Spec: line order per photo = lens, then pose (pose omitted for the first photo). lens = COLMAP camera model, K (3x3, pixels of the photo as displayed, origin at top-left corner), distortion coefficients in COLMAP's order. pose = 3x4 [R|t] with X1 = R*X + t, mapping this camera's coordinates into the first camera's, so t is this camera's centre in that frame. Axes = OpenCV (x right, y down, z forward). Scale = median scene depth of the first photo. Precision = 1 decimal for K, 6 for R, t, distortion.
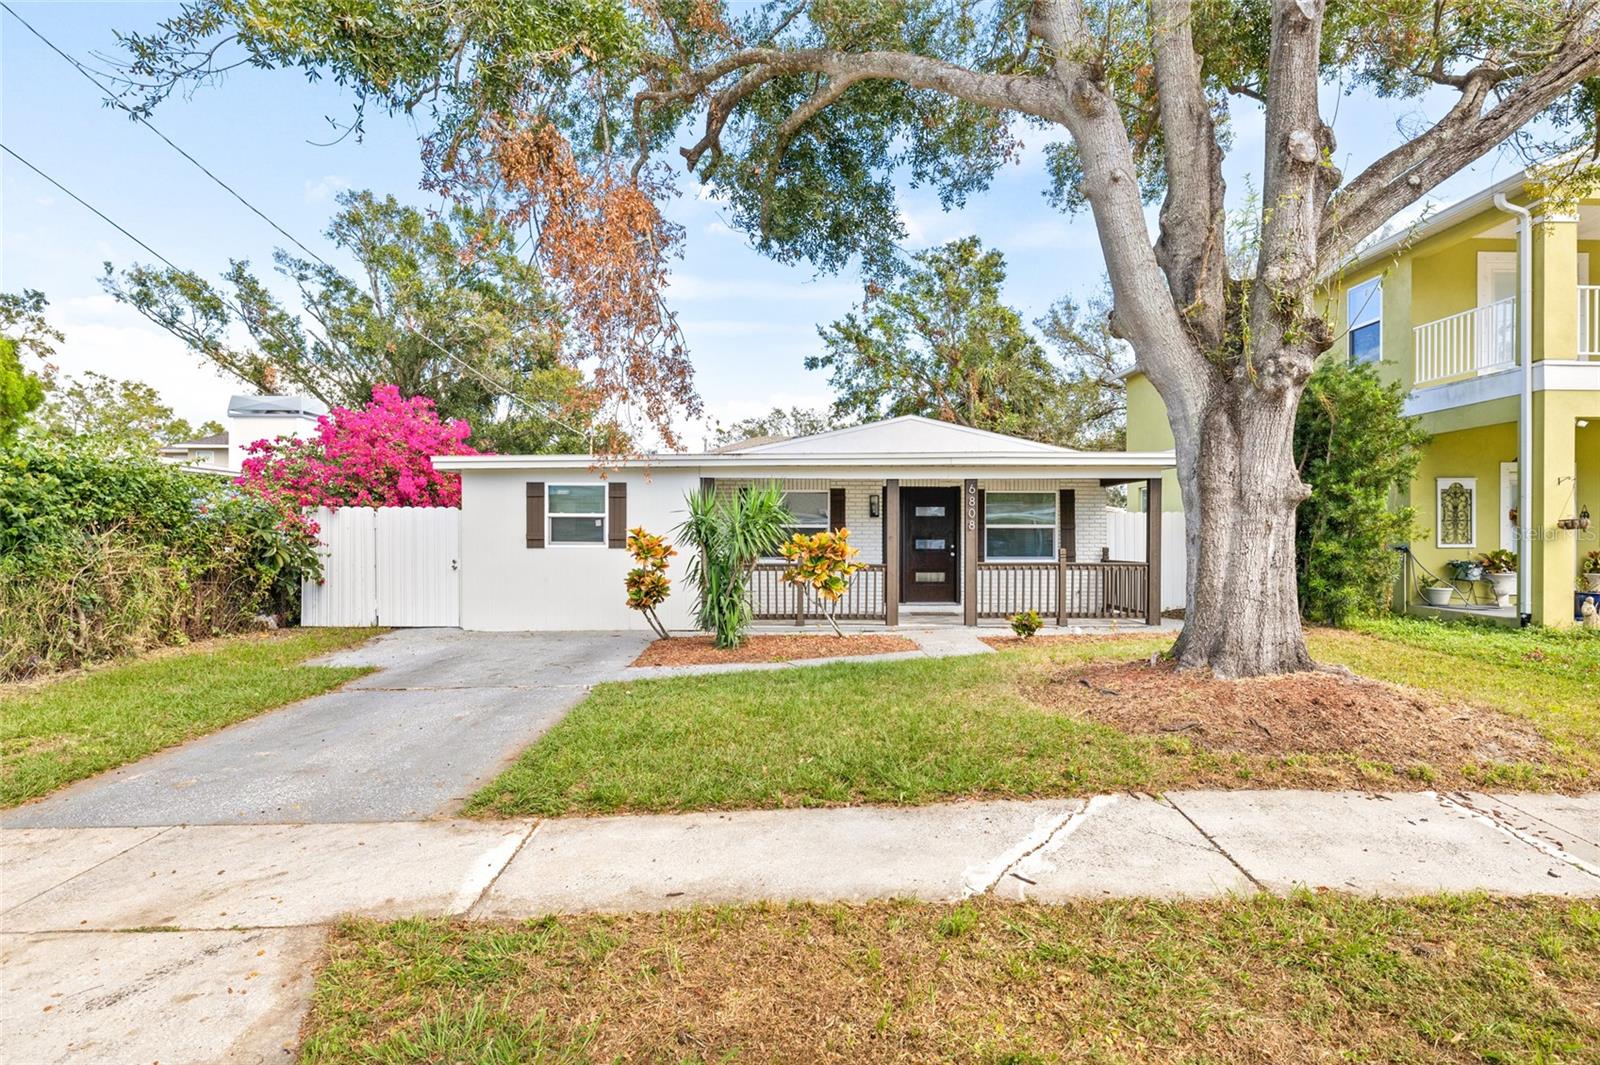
lens RADIAL K [[847.5, 0, 812.4], [0, 847.5, 533.8], [0, 0, 1]] dist [-0.001595, 0.001704]
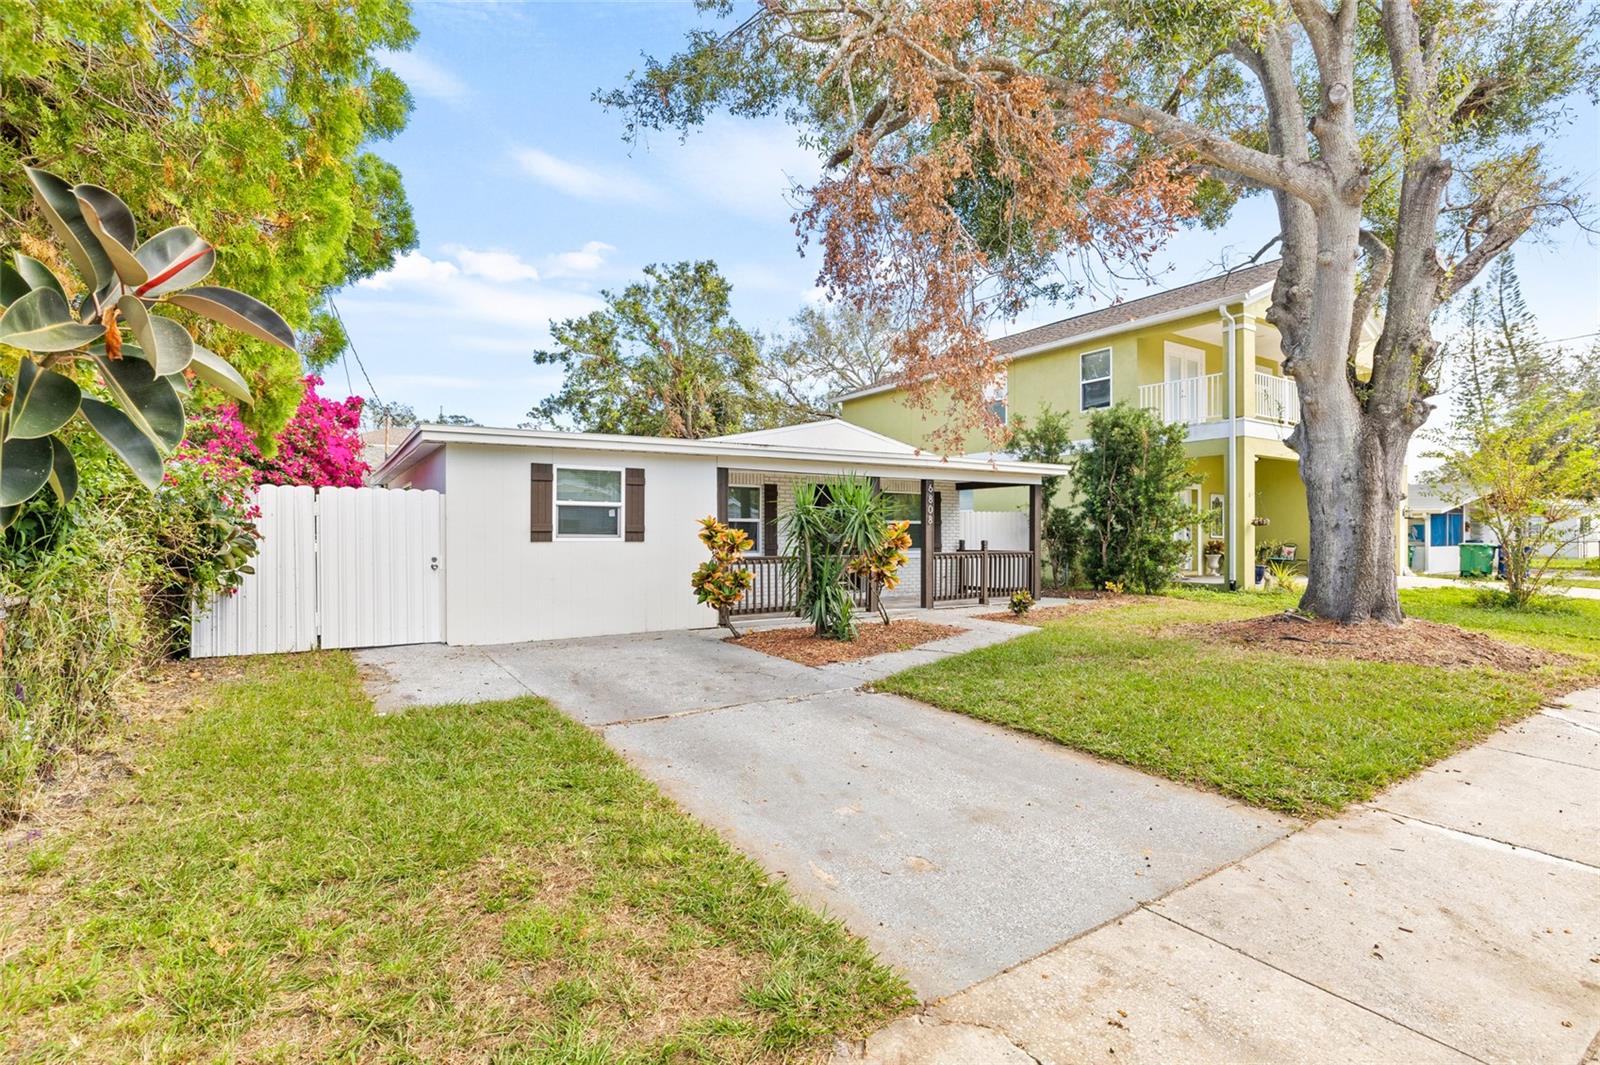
lens RADIAL K [[762.6, 0, 791.9], [0, 762.6, 525.7], [0, 0, 1]] dist [-0.002449, 0.000239]
pose [[0.849824, 0.006660, 0.527025, -0.503412], [-0.000483, 0.999930, -0.011857, 0.009571], [-0.527066, 0.009822, 0.849767, 0.223132]]
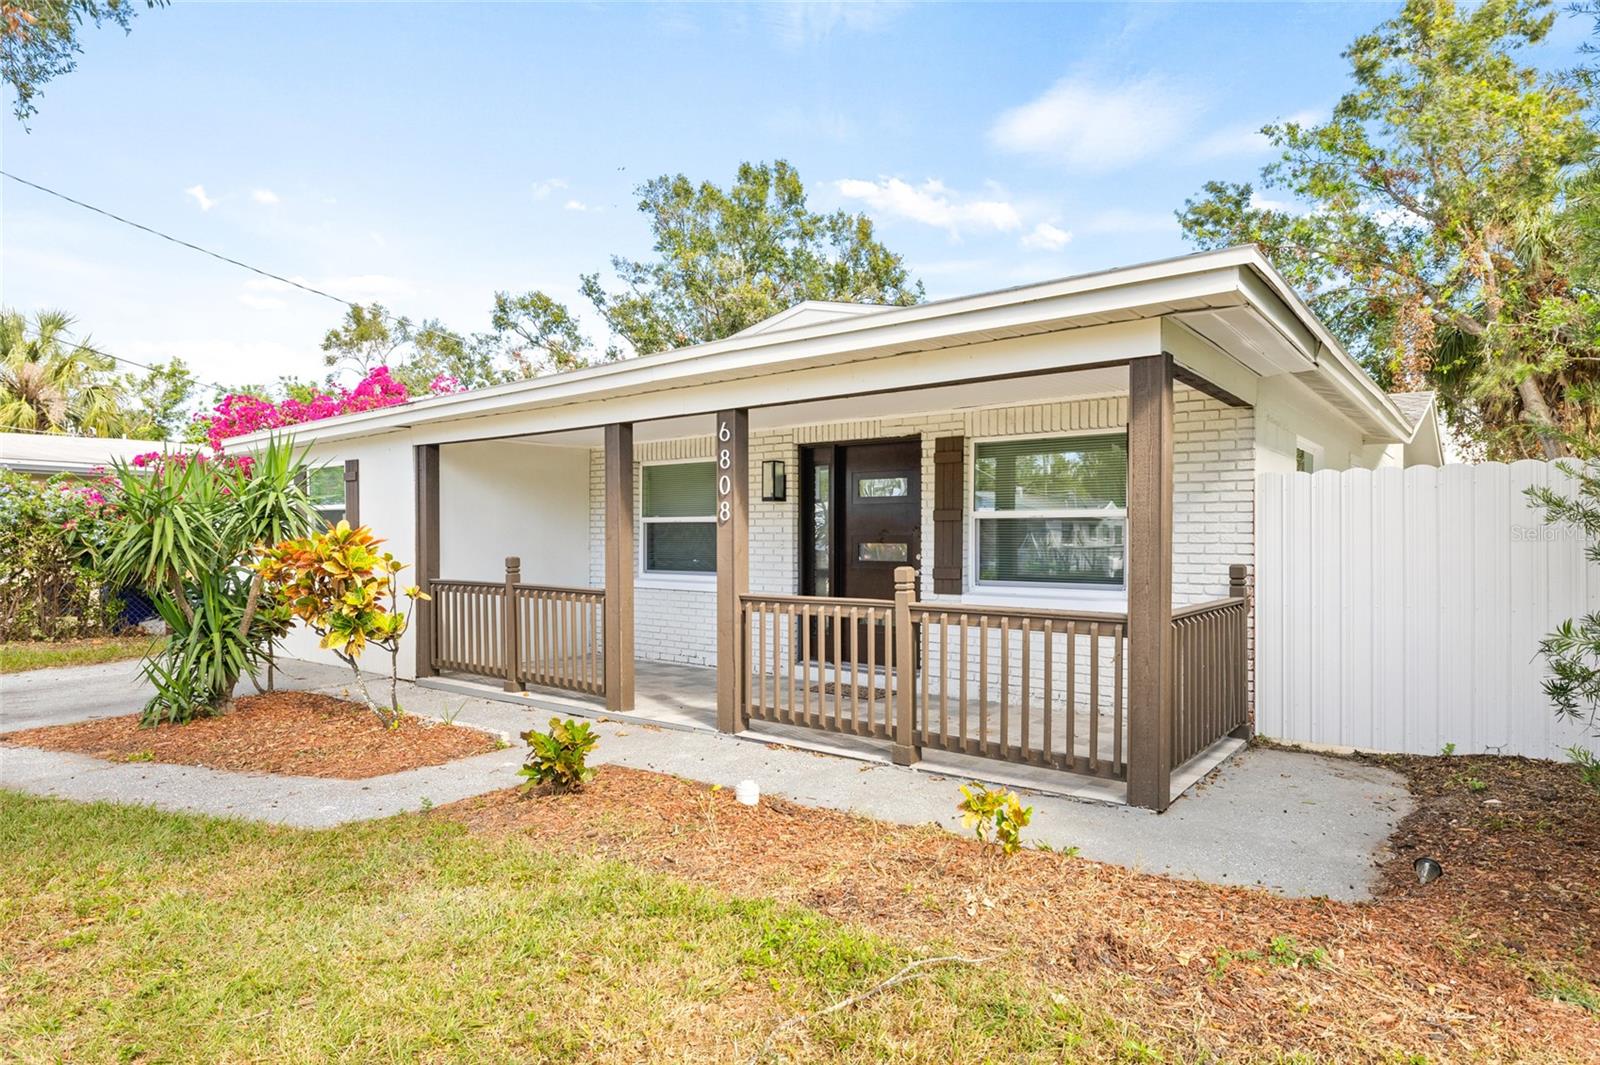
lens RADIAL K [[913.8, 0, 806.1], [0, 913.8, 537.2], [0, 0, 1]] dist [0.000018, -0.002987]
pose [[0.766355, 0.000088, -0.642418, 0.533217], [0.000015, 1.000000, 0.000154, 0.003731], [0.642418, -0.000128, 0.766355, 0.648321]]
